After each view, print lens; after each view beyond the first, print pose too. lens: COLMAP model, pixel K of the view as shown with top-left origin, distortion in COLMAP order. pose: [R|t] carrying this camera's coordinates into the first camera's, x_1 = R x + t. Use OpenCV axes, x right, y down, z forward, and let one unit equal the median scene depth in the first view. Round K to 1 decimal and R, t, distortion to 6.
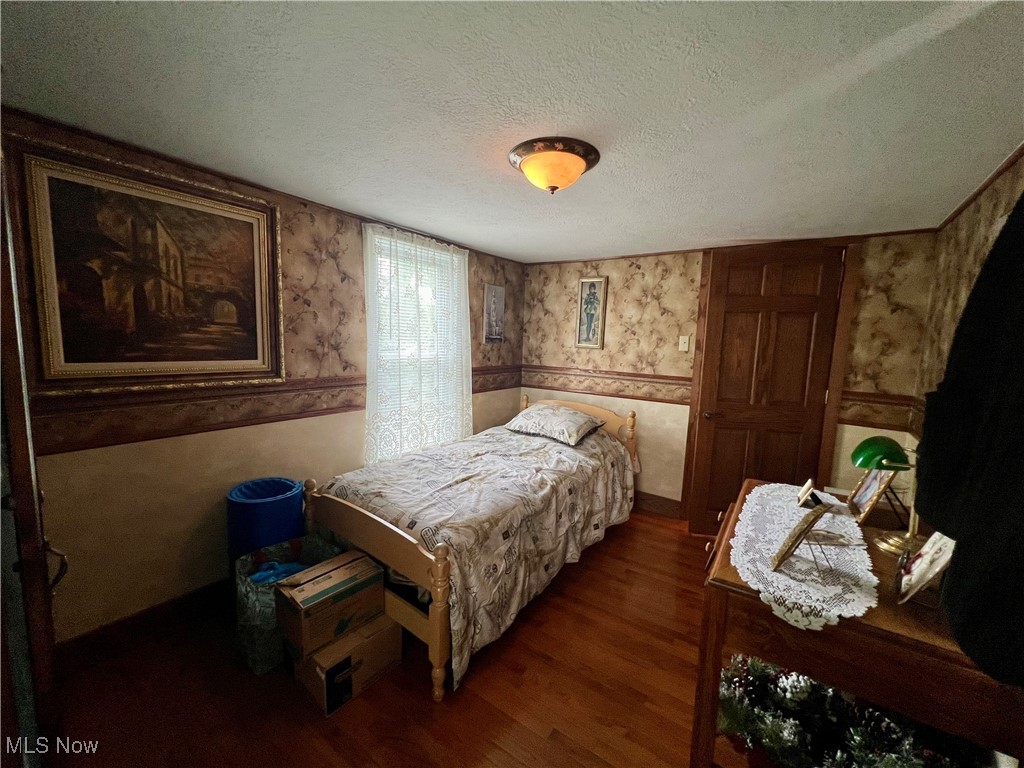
lens RADIAL K [[411.2, 0, 512.1], [0, 411.2, 384.2], [0, 0, 1]] dist [-0.000500, -0.000079]
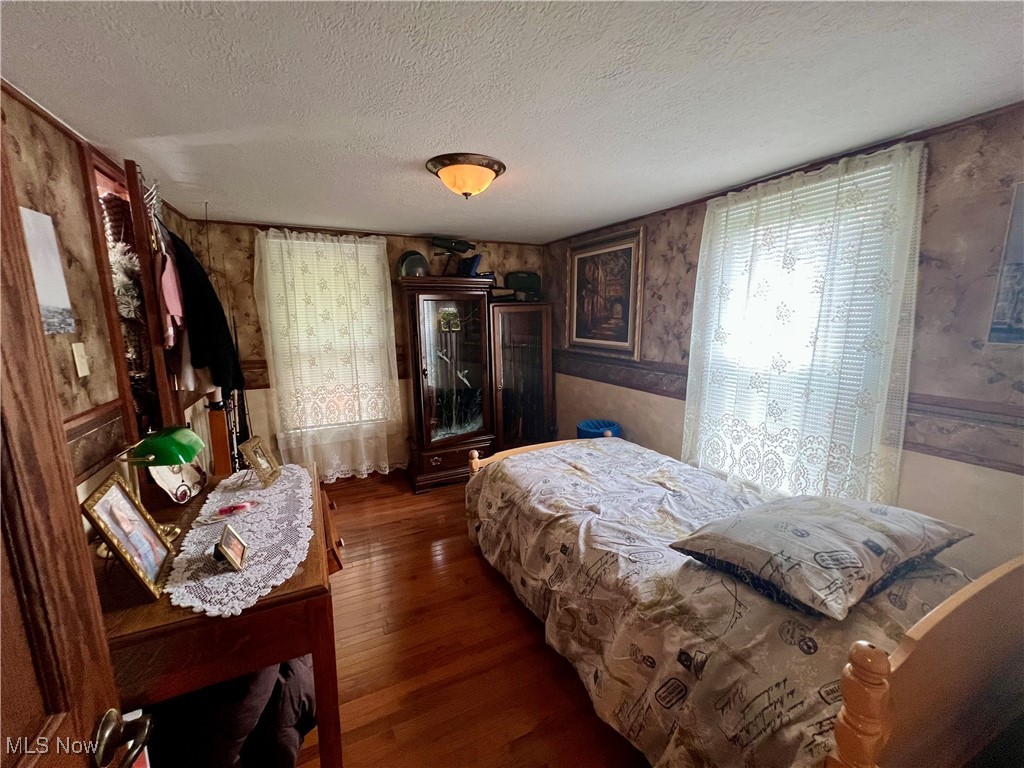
lens RADIAL K [[411.2, 0, 510.9], [0, 411.2, 385.5], [0, 0, 1]] dist [-0.000500, -0.000079]
pose [[-0.484715, 0.117964, -0.866681, 0.788314], [-0.106416, 0.975550, 0.192299, -0.136680], [0.868174, 0.185439, -0.460310, 1.249869]]
